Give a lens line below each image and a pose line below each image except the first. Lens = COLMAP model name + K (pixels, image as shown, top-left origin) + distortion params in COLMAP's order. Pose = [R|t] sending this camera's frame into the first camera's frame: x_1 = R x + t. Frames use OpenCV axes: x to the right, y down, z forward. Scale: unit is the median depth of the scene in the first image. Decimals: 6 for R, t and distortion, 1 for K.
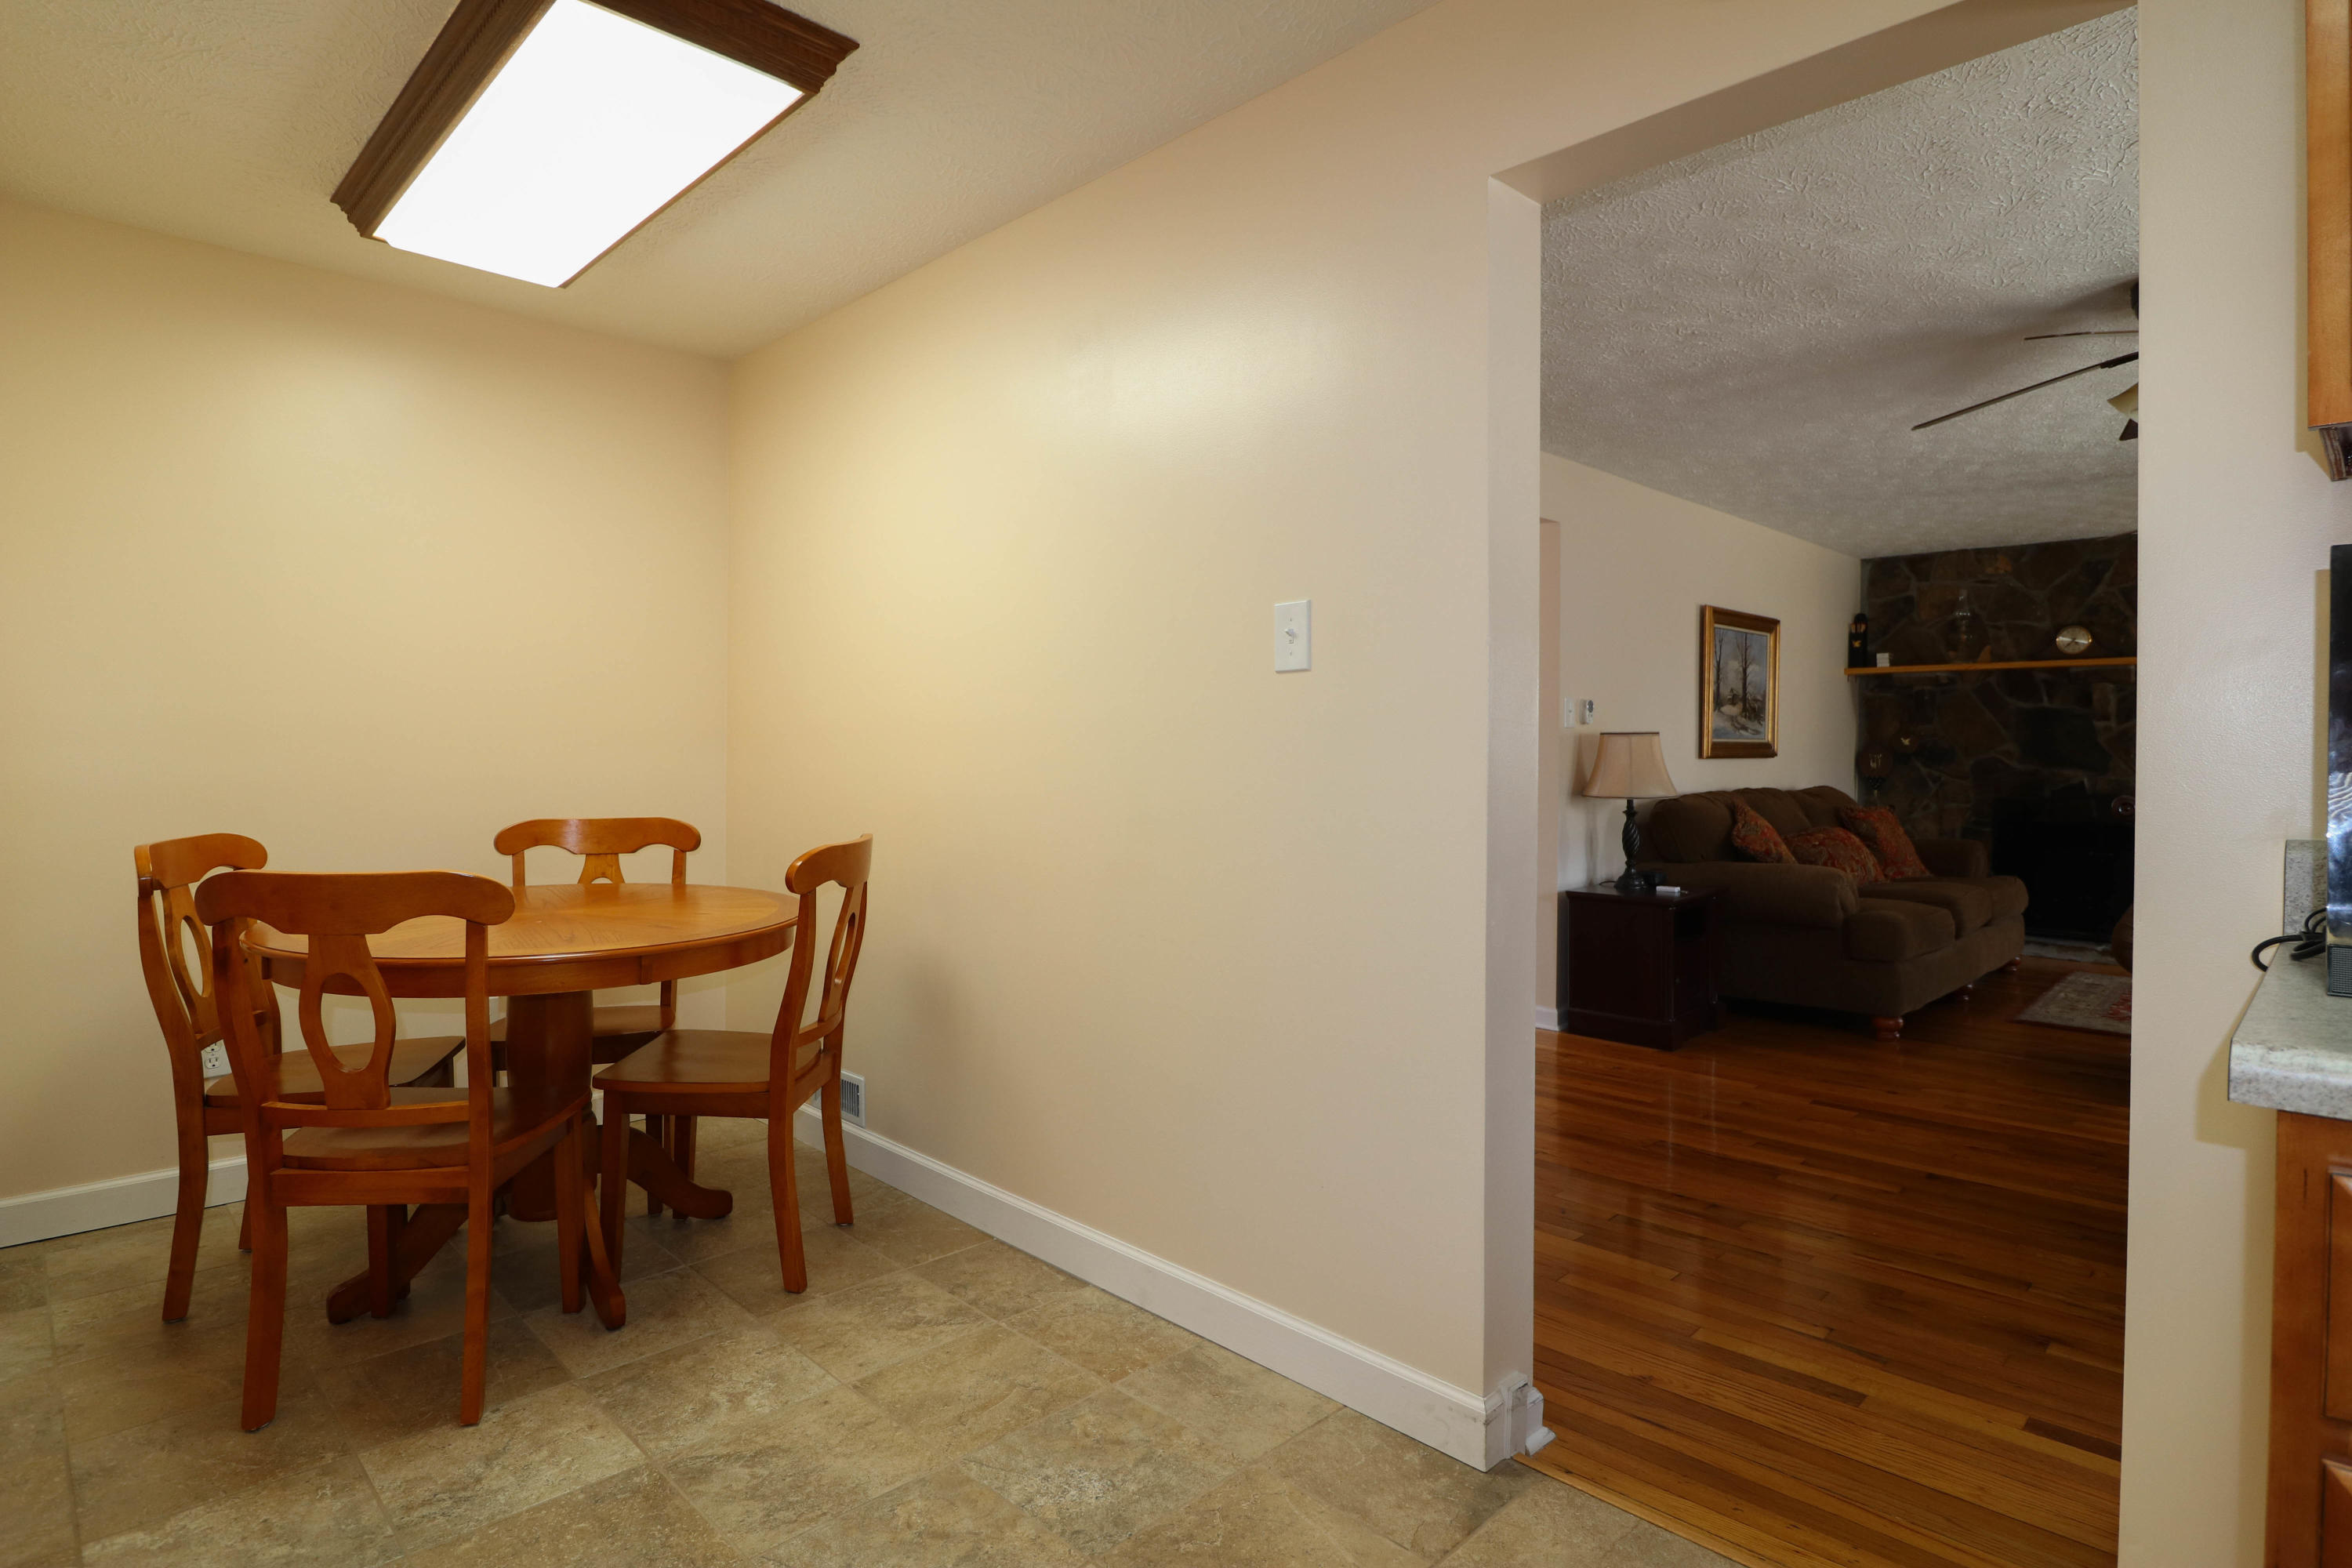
lens RADIAL K [[1257.4, 0, 1163.0], [0, 1257.4, 758.4], [0, 0, 1]] dist [0.000707, -0.004545]
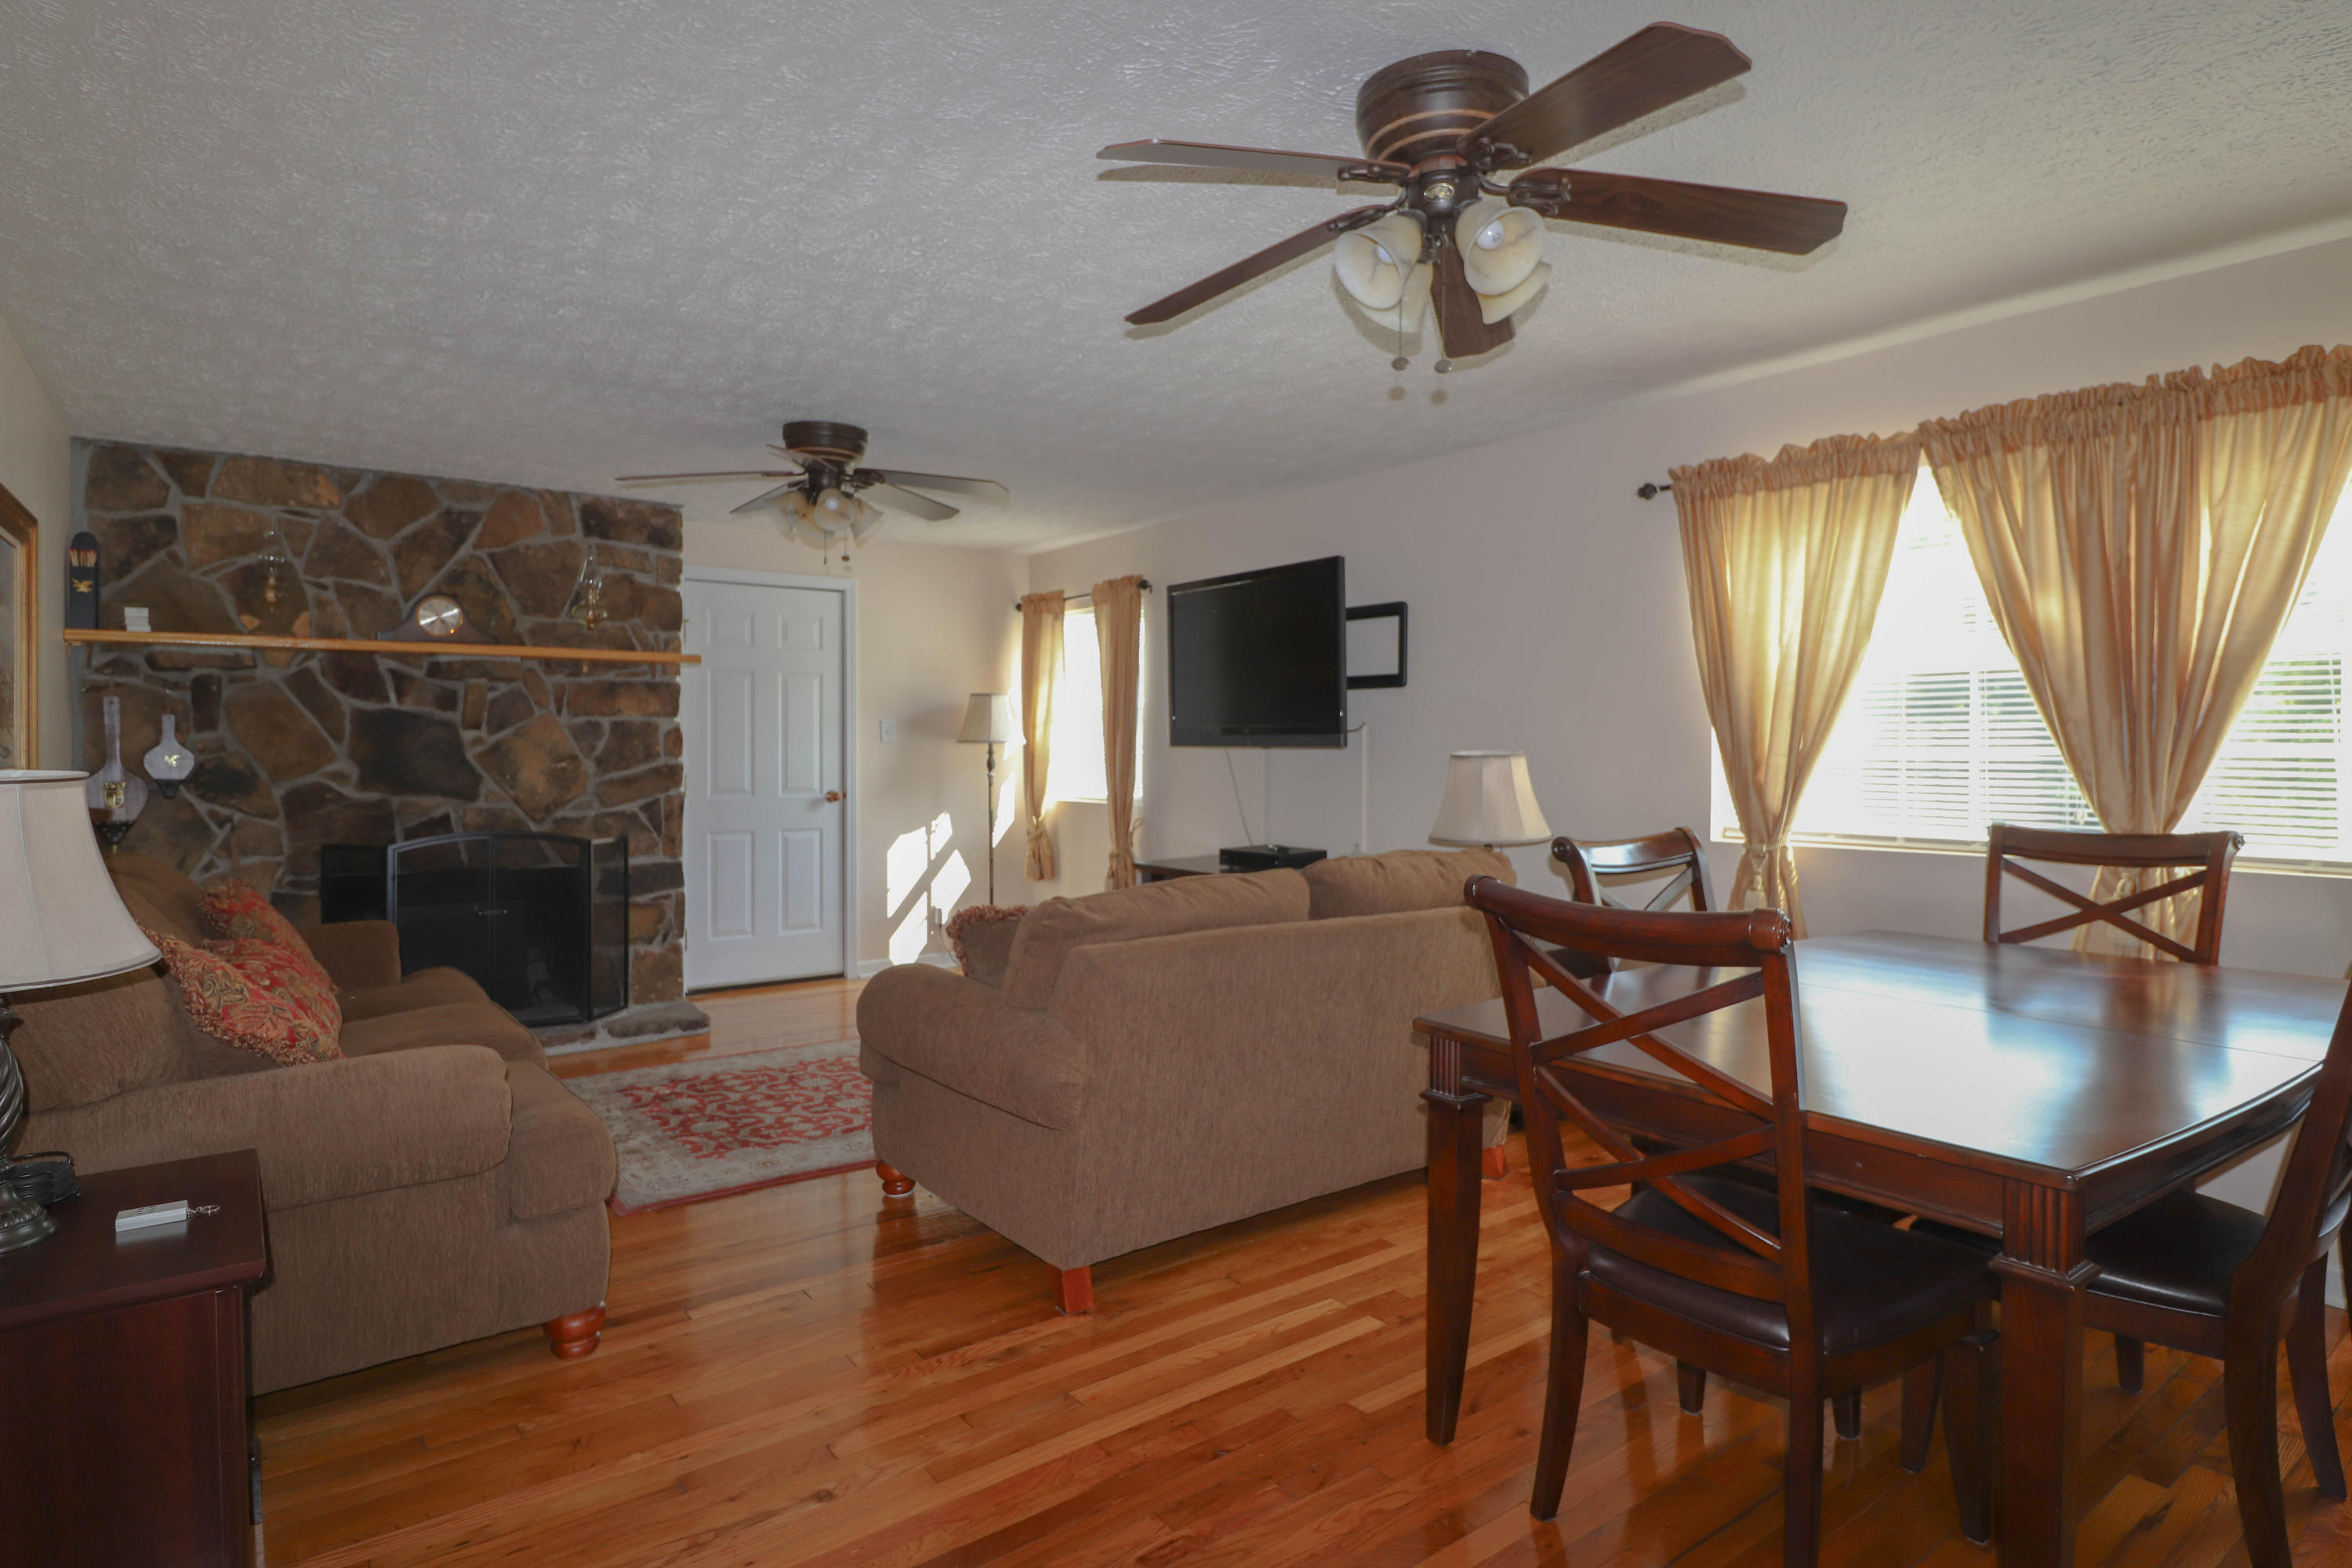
lens RADIAL K [[1257.4, 0, 1159.9], [0, 1257.4, 762.0], [0, 0, 1]] dist [0.000707, -0.004545]
pose [[0.131676, -0.019259, 0.991106, 0.072462], [0.010446, 0.999783, 0.018040, -0.021133], [-0.991238, 0.007978, 0.131848, 0.528653]]
